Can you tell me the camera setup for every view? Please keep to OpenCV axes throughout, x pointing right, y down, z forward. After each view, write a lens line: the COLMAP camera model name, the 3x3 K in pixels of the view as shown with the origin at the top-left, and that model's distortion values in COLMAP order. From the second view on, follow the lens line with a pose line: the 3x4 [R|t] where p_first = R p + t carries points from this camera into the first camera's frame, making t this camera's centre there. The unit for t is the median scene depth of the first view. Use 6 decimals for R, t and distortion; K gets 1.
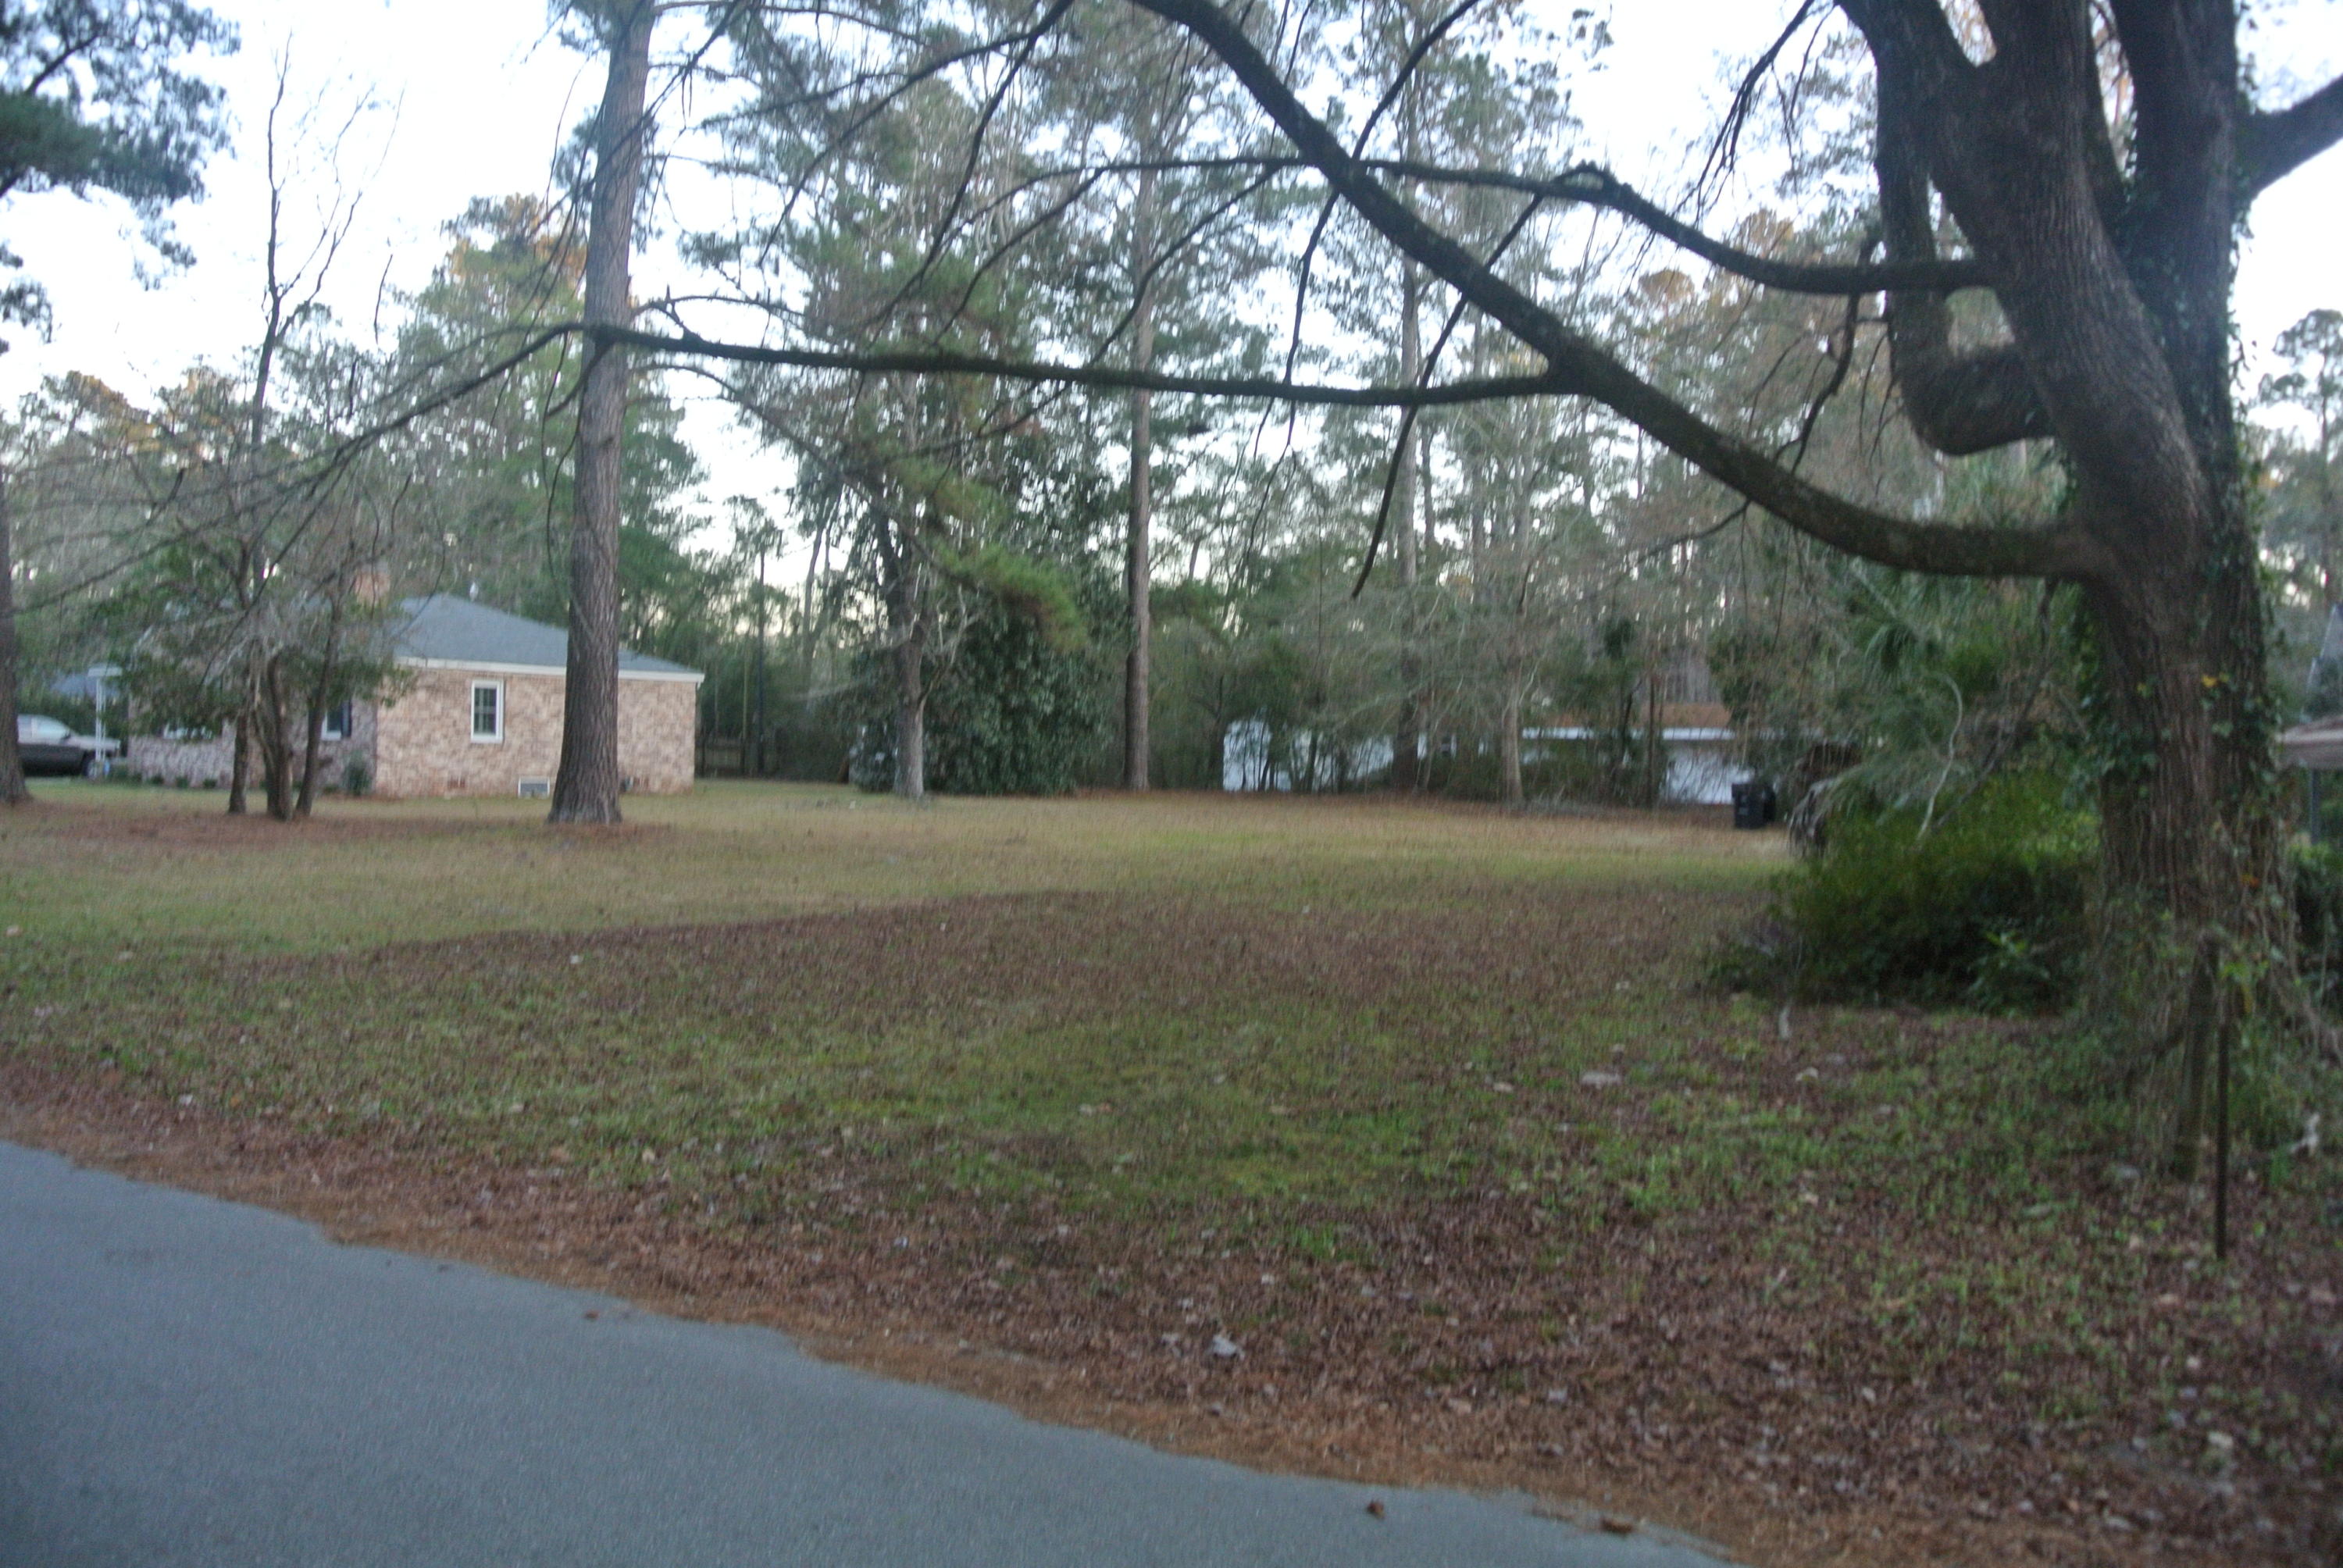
lens RADIAL K [[1766.5, 0, 1178.1], [0, 1766.5, 740.8], [0, 0, 1]] dist [-0.062108, 0.009144]
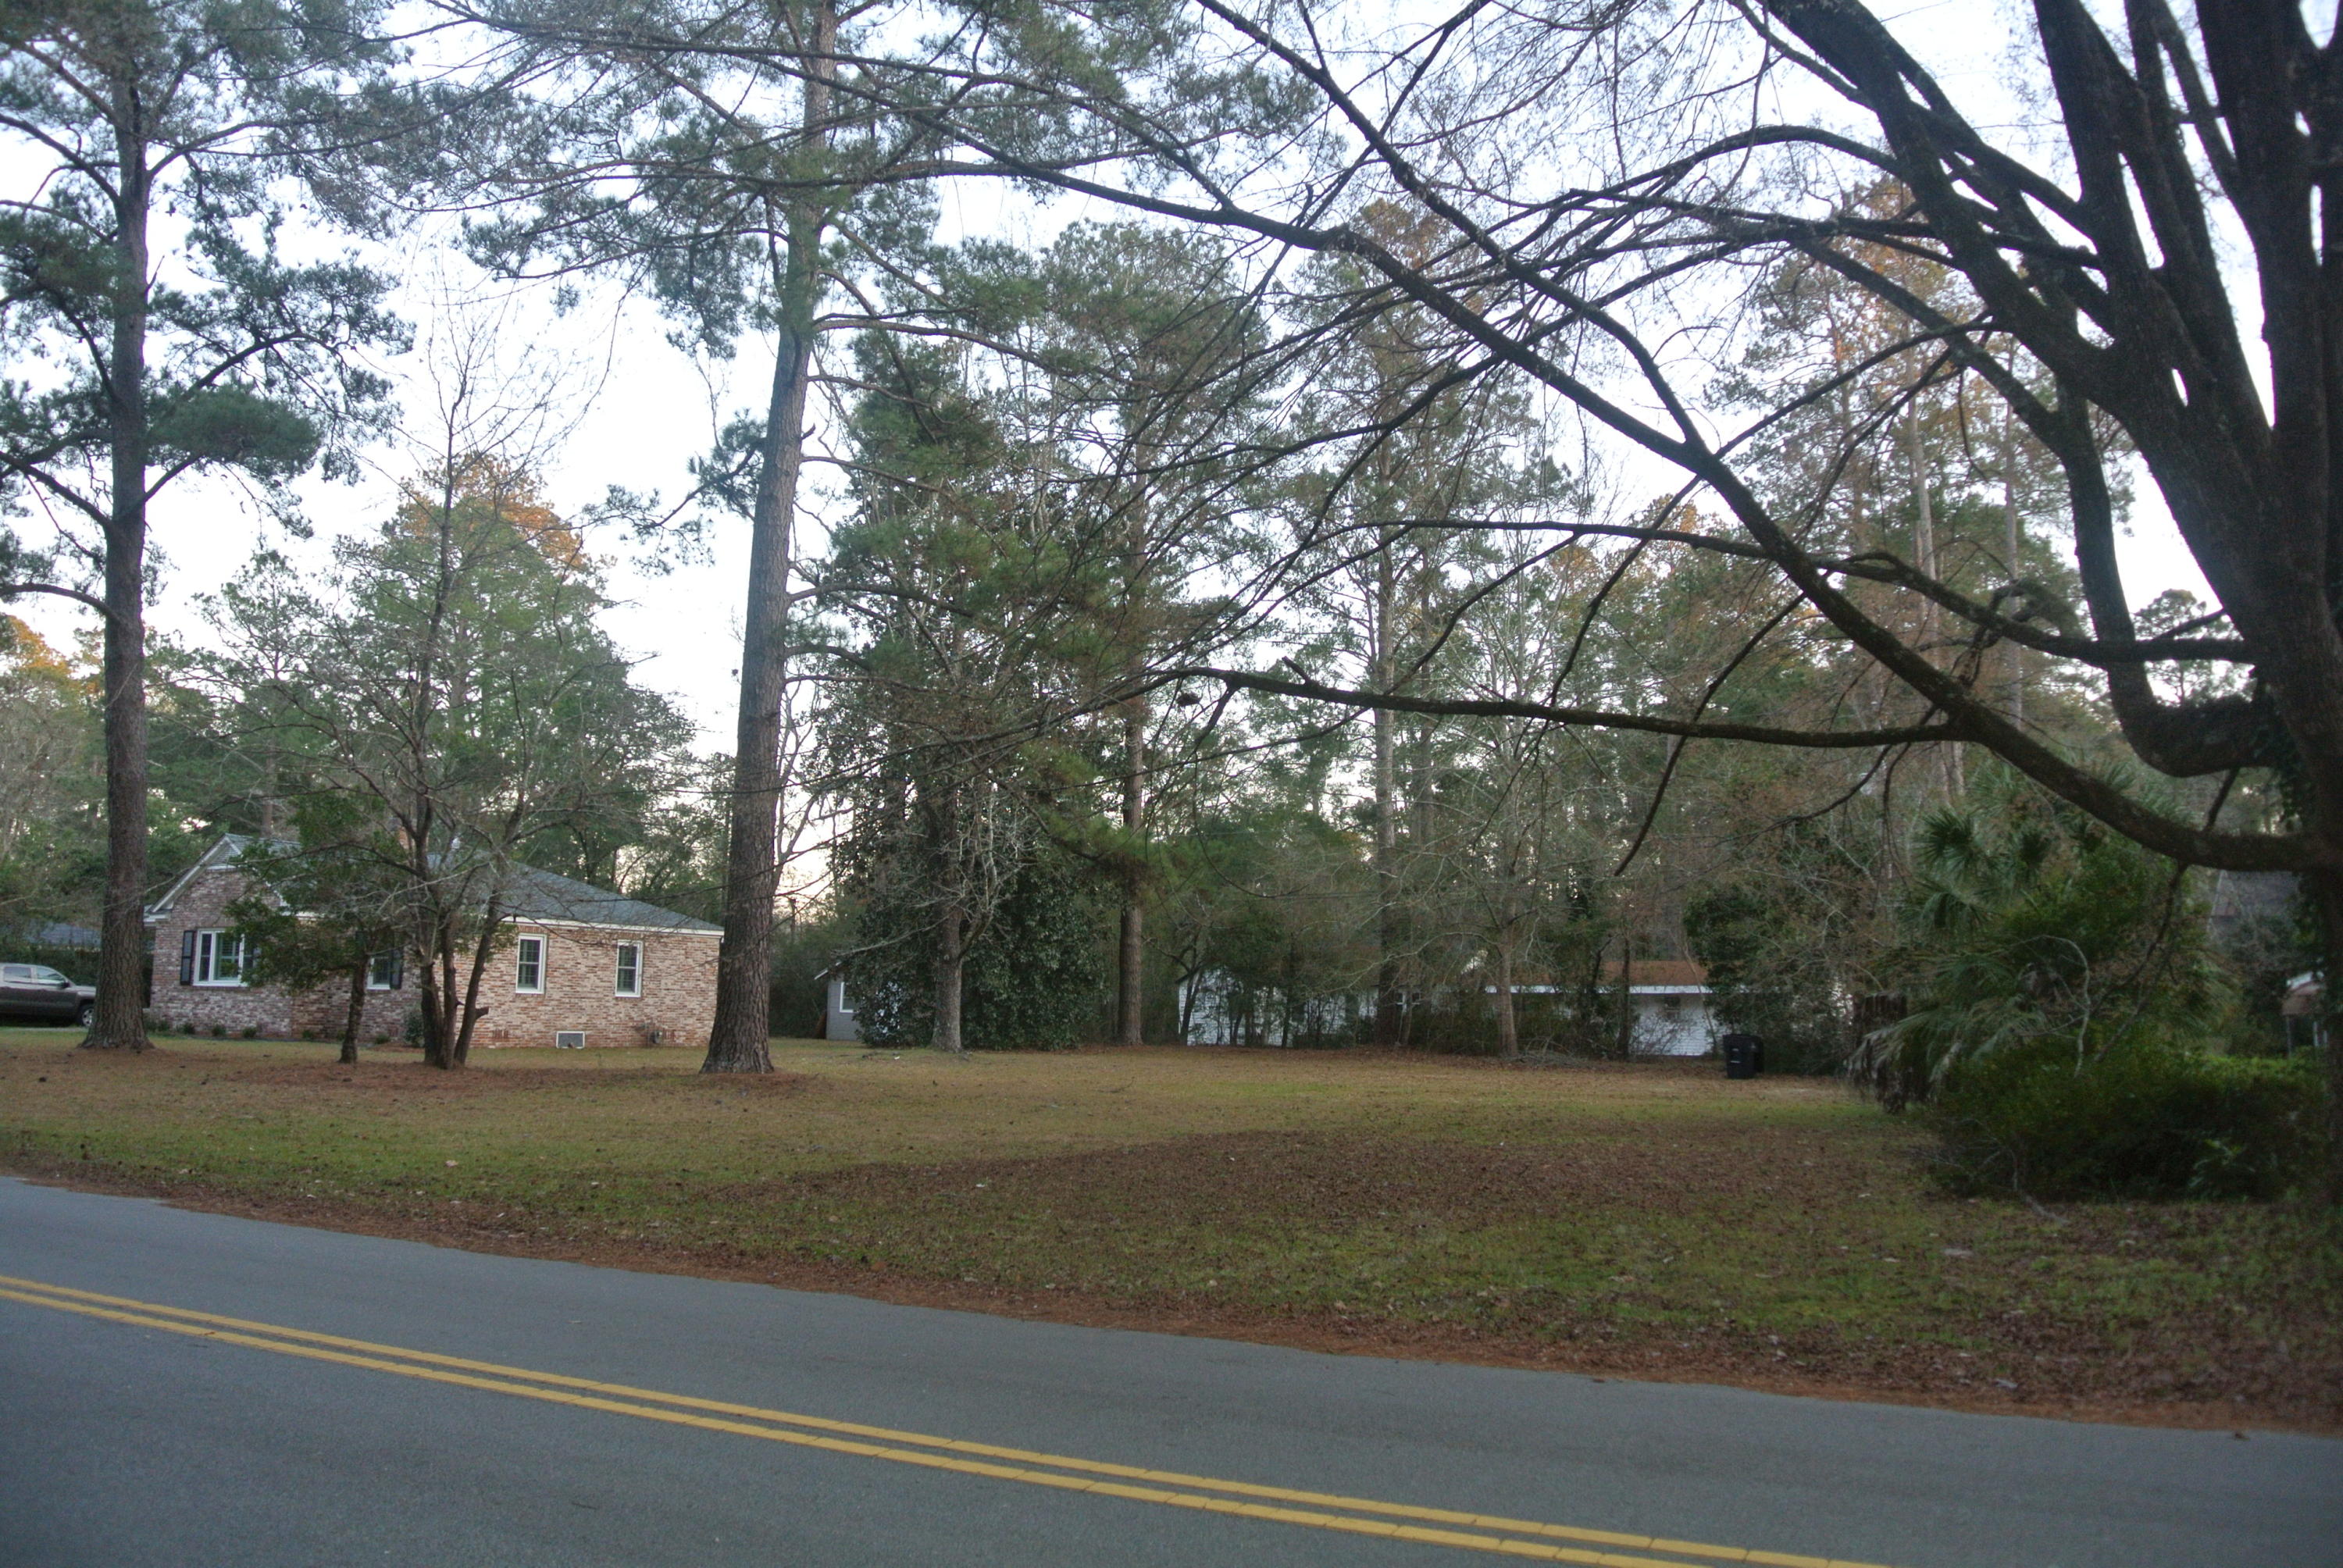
lens RADIAL K [[1780.9, 0, 1172.5], [0, 1780.9, 774.5], [0, 0, 1]] dist [-0.074014, 0.025025]
pose [[0.997445, 0.010149, 0.070709, -0.083825], [-0.001282, 0.992240, -0.124332, 0.000486], [-0.071422, 0.123924, 0.989718, -0.054797]]
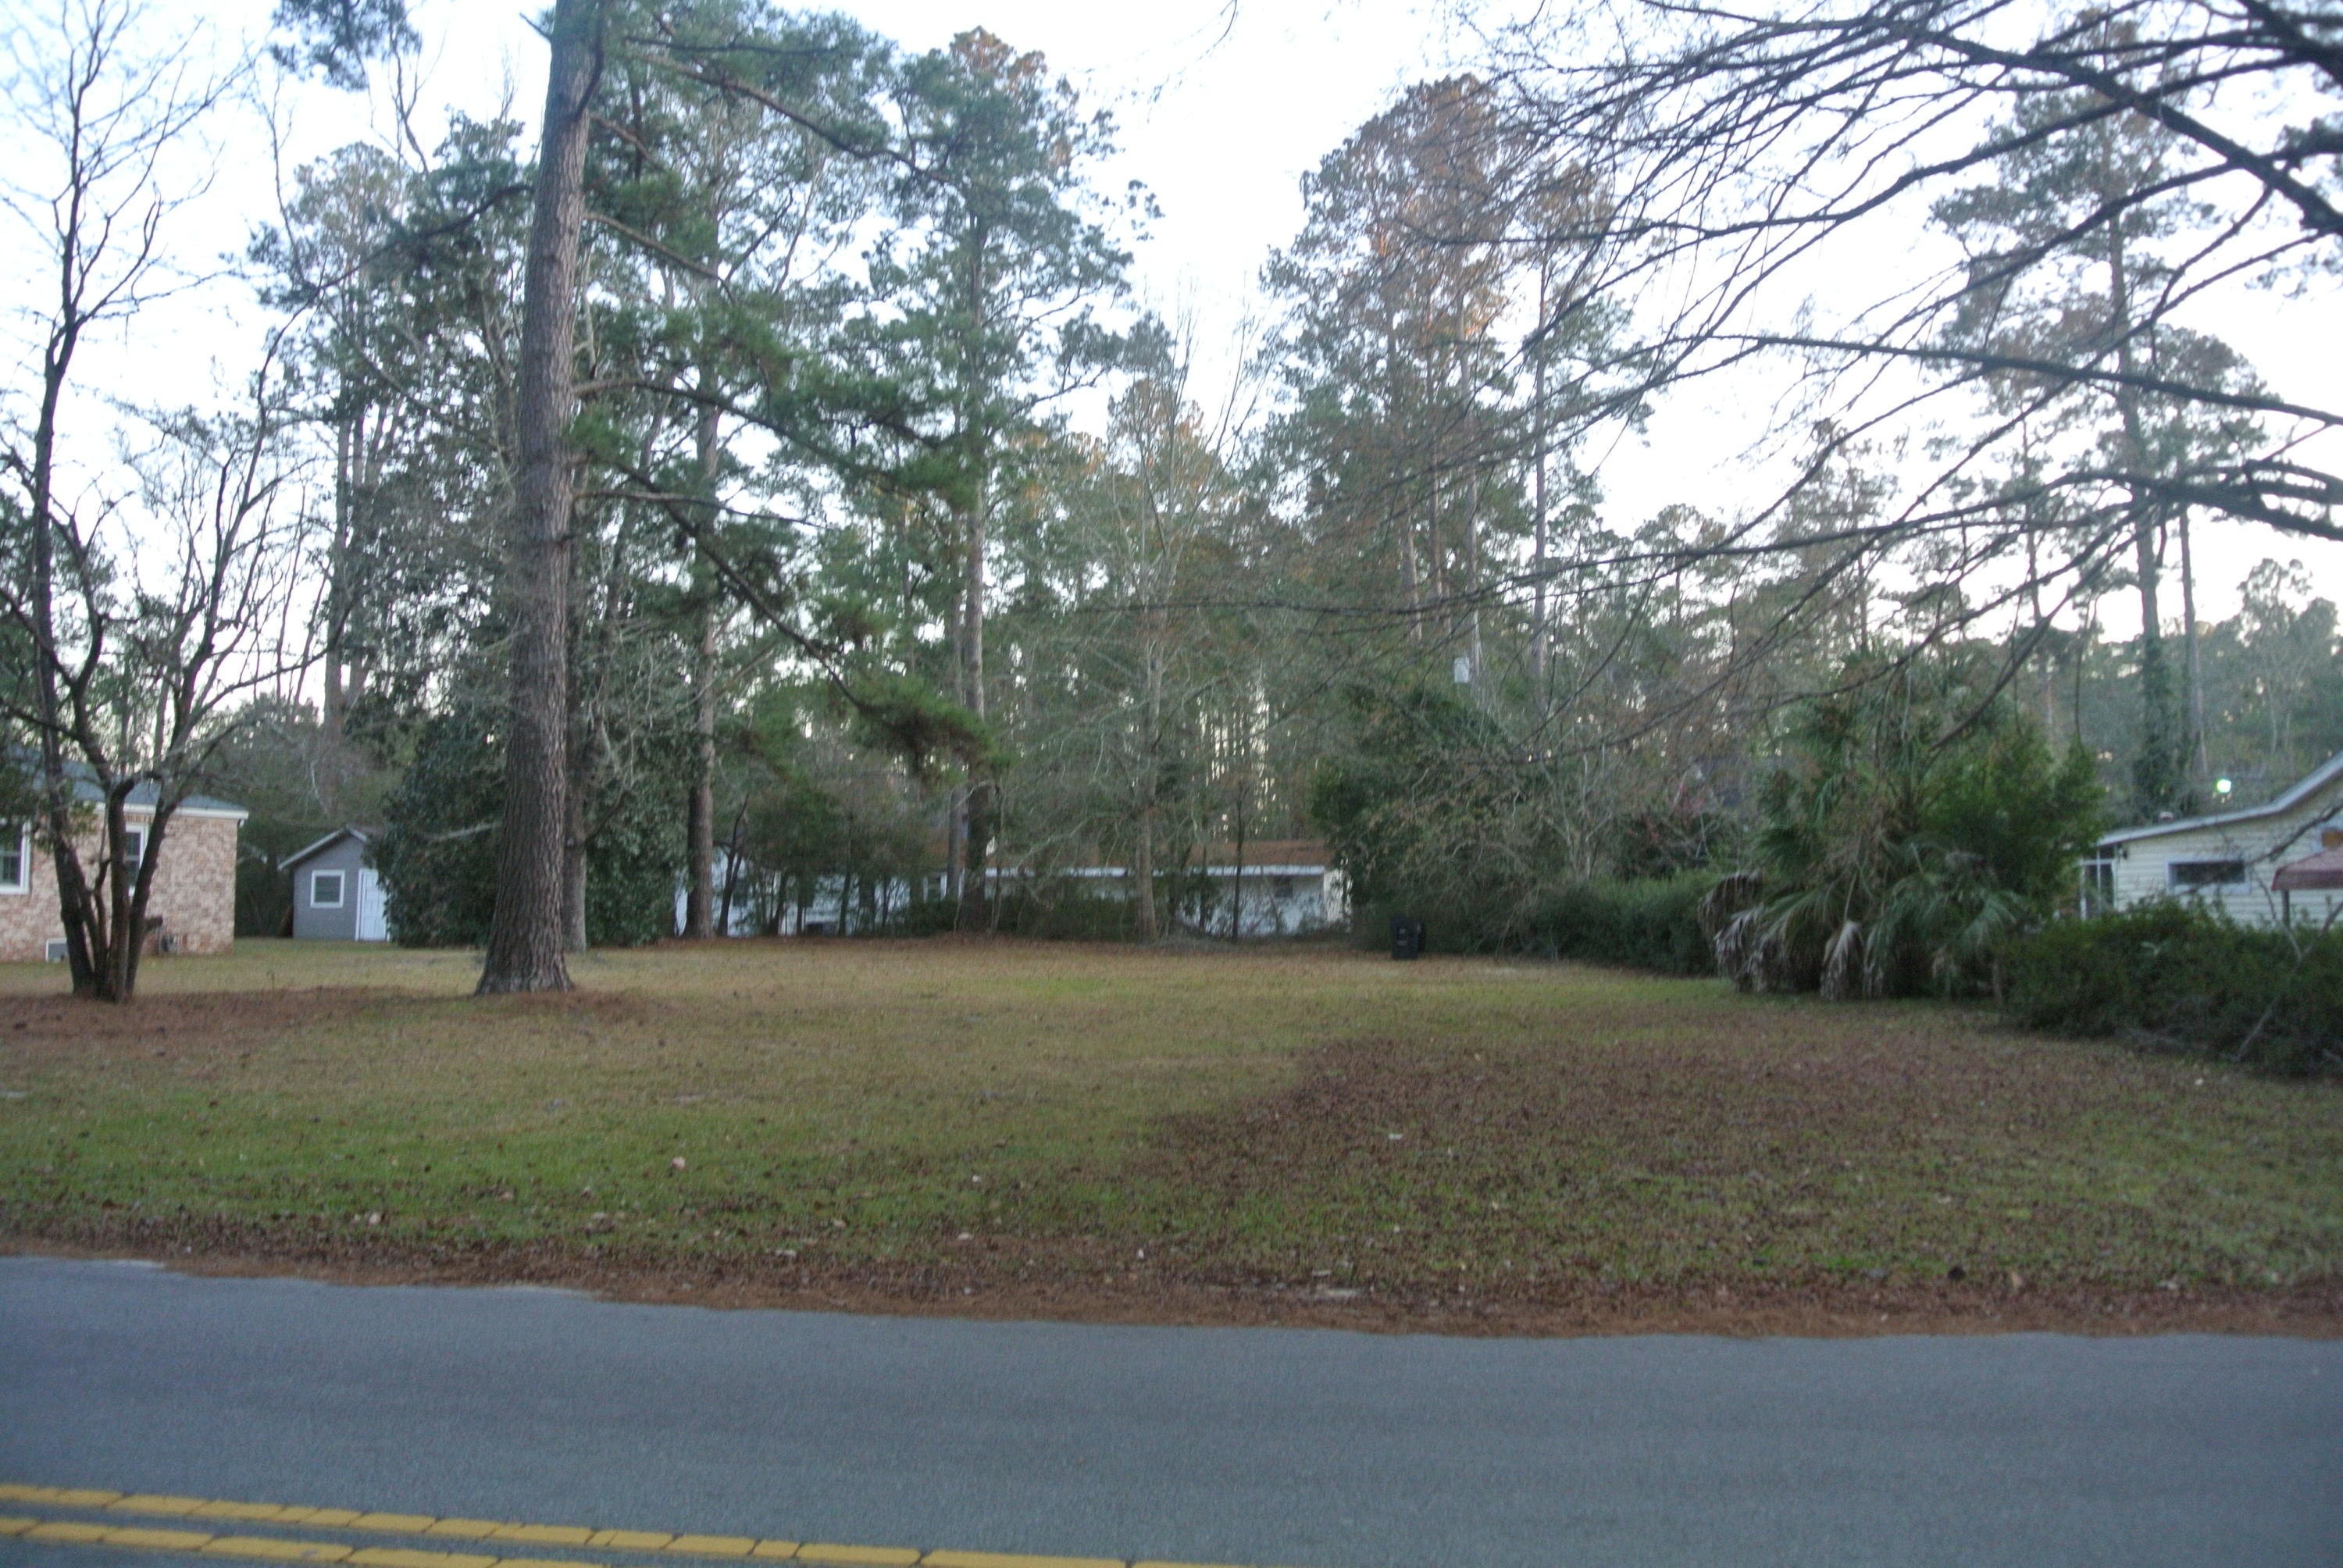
lens RADIAL K [[1780.9, 0, 1172.5], [0, 1780.9, 774.5], [0, 0, 1]] dist [-0.074014, 0.025025]
pose [[0.904875, 0.012977, 0.425480, -0.223857], [0.011418, 0.998436, -0.054735, -0.004154], [-0.425525, 0.054386, 0.903311, 0.054558]]
